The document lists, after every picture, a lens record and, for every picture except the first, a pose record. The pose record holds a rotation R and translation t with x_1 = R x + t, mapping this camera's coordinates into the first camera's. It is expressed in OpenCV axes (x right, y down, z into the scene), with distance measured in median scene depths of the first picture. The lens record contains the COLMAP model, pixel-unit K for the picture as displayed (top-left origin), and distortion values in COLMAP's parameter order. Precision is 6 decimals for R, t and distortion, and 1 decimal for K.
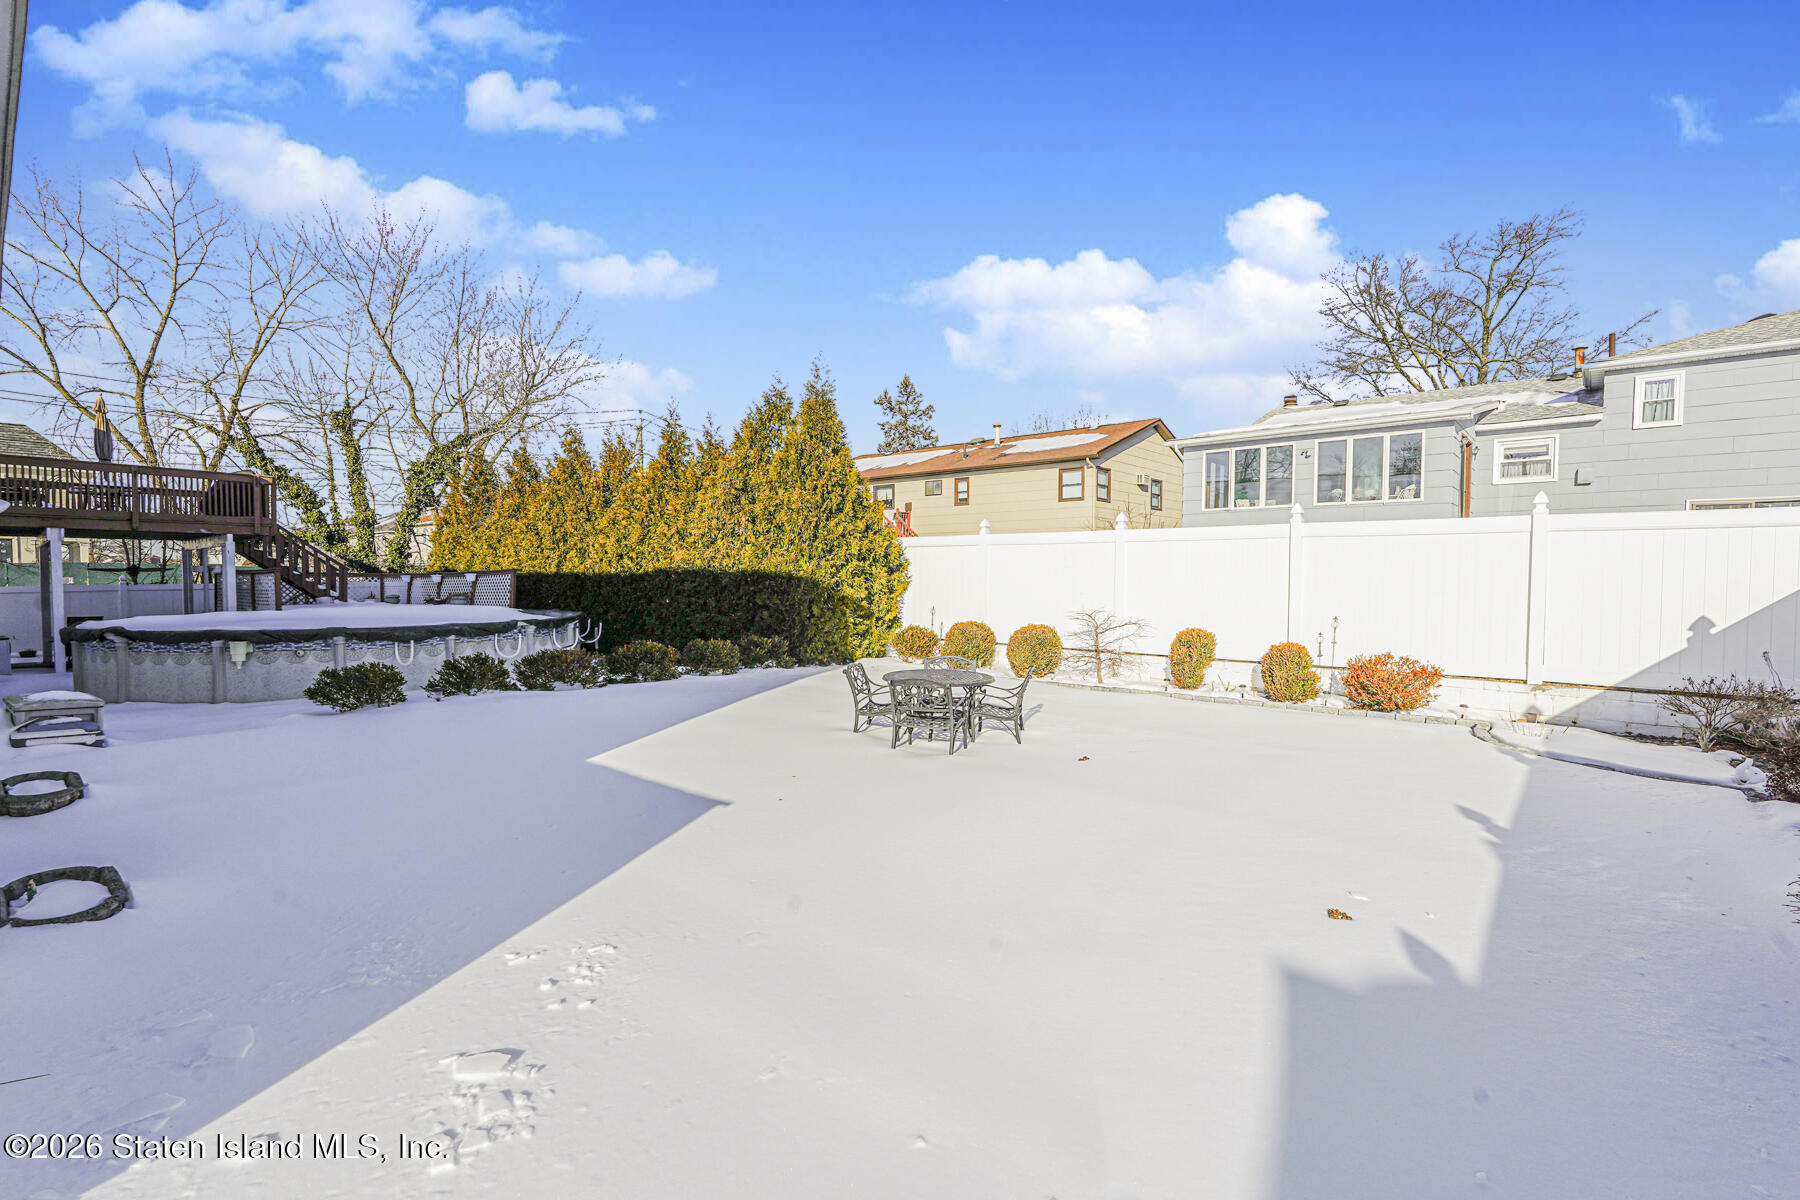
lens RADIAL K [[821.2, 0, 900.9], [0, 821.2, 605.4], [0, 0, 1]] dist [-0.002104, 0.000121]
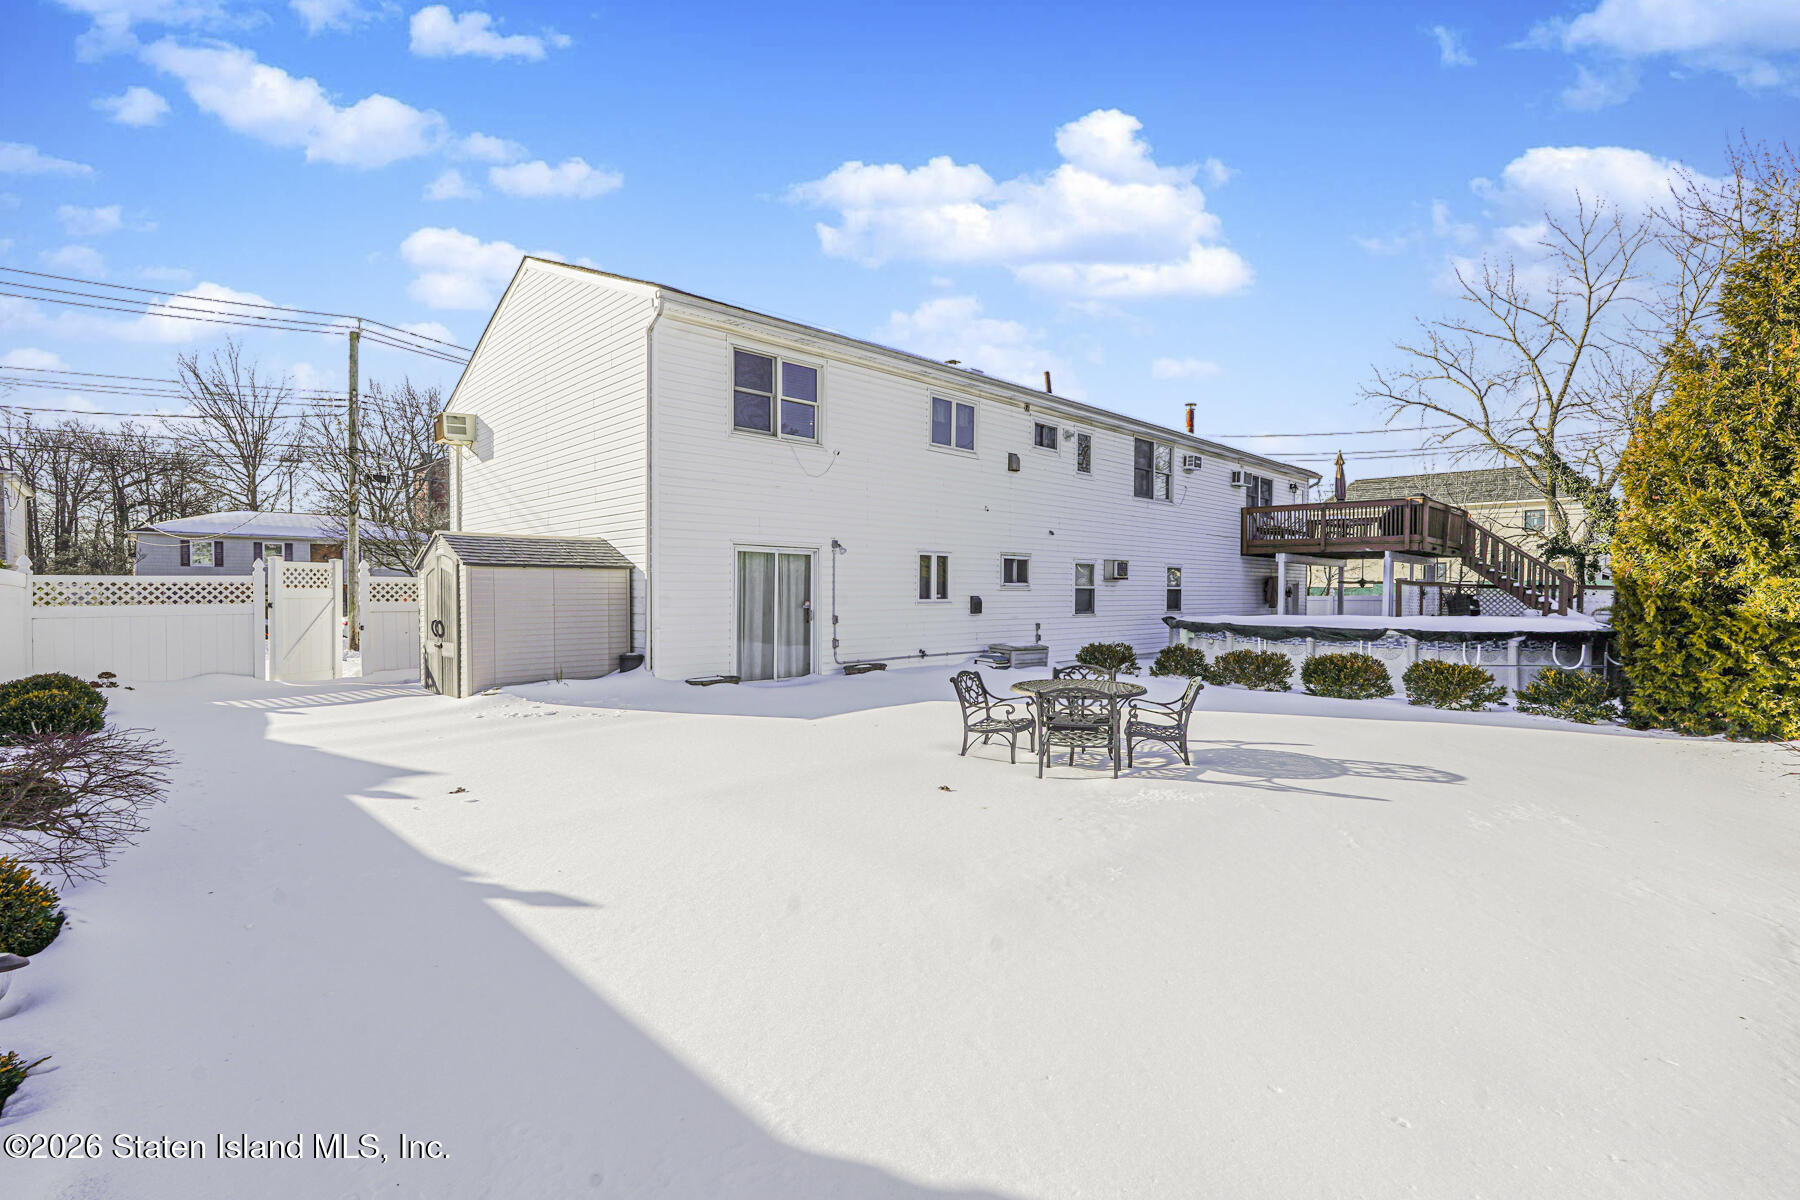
lens RADIAL K [[821.2, 0, 900.9], [0, 821.2, 605.4], [0, 0, 1]] dist [-0.002104, 0.000121]
pose [[-0.087073, 0.016883, -0.996059, 0.407539], [-0.045856, 0.998729, 0.020937, -0.002171], [0.995146, 0.047498, -0.086188, 0.407237]]
